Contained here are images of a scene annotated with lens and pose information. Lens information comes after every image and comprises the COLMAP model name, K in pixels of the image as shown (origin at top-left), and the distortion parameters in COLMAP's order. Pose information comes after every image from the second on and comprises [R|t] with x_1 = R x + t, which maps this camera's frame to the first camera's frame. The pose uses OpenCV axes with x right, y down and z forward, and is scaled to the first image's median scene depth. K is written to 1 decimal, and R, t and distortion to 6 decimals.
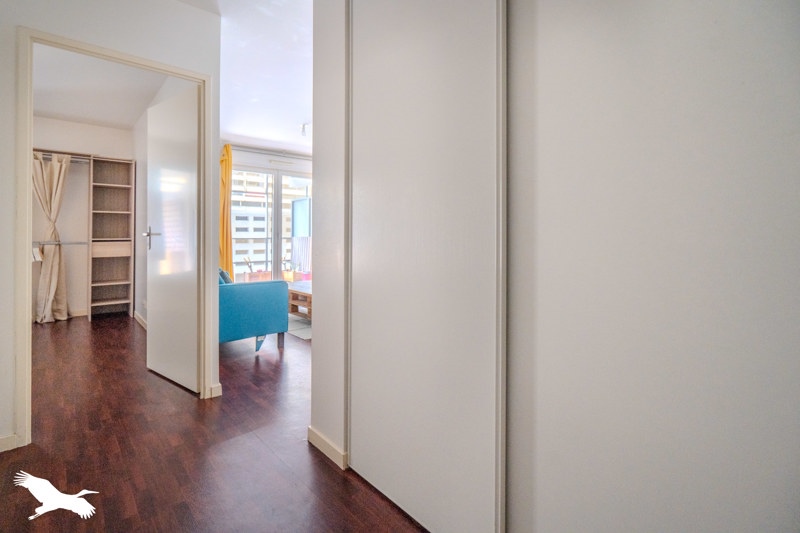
lens RADIAL K [[382.4, 0, 398.7], [0, 382.4, 236.8], [0, 0, 1]] dist [-0.001084, -0.000529]
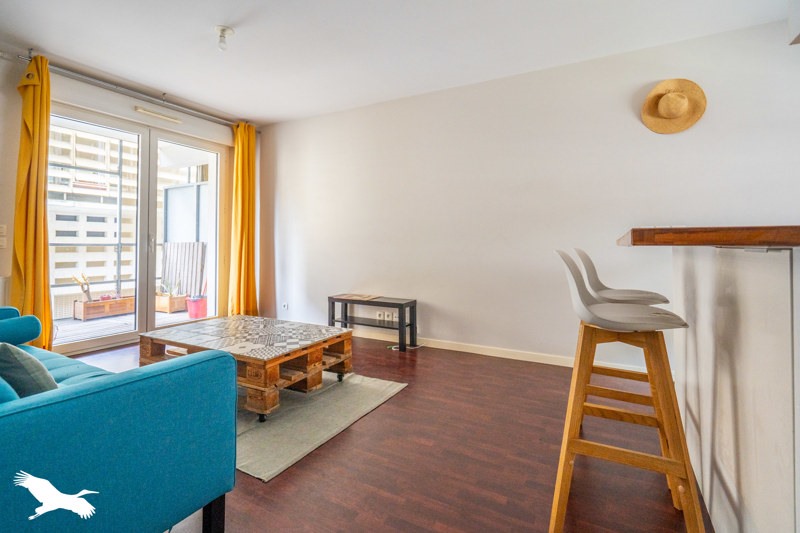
lens RADIAL K [[366.6, 0, 404.4], [0, 366.6, 246.8], [0, 0, 1]] dist [0.001123, 0.000019]
pose [[0.936367, 0.005449, 0.350980, -0.188878], [-0.006101, 0.999981, 0.000753, 0.007017], [-0.350969, -0.002847, 0.936383, 0.432061]]
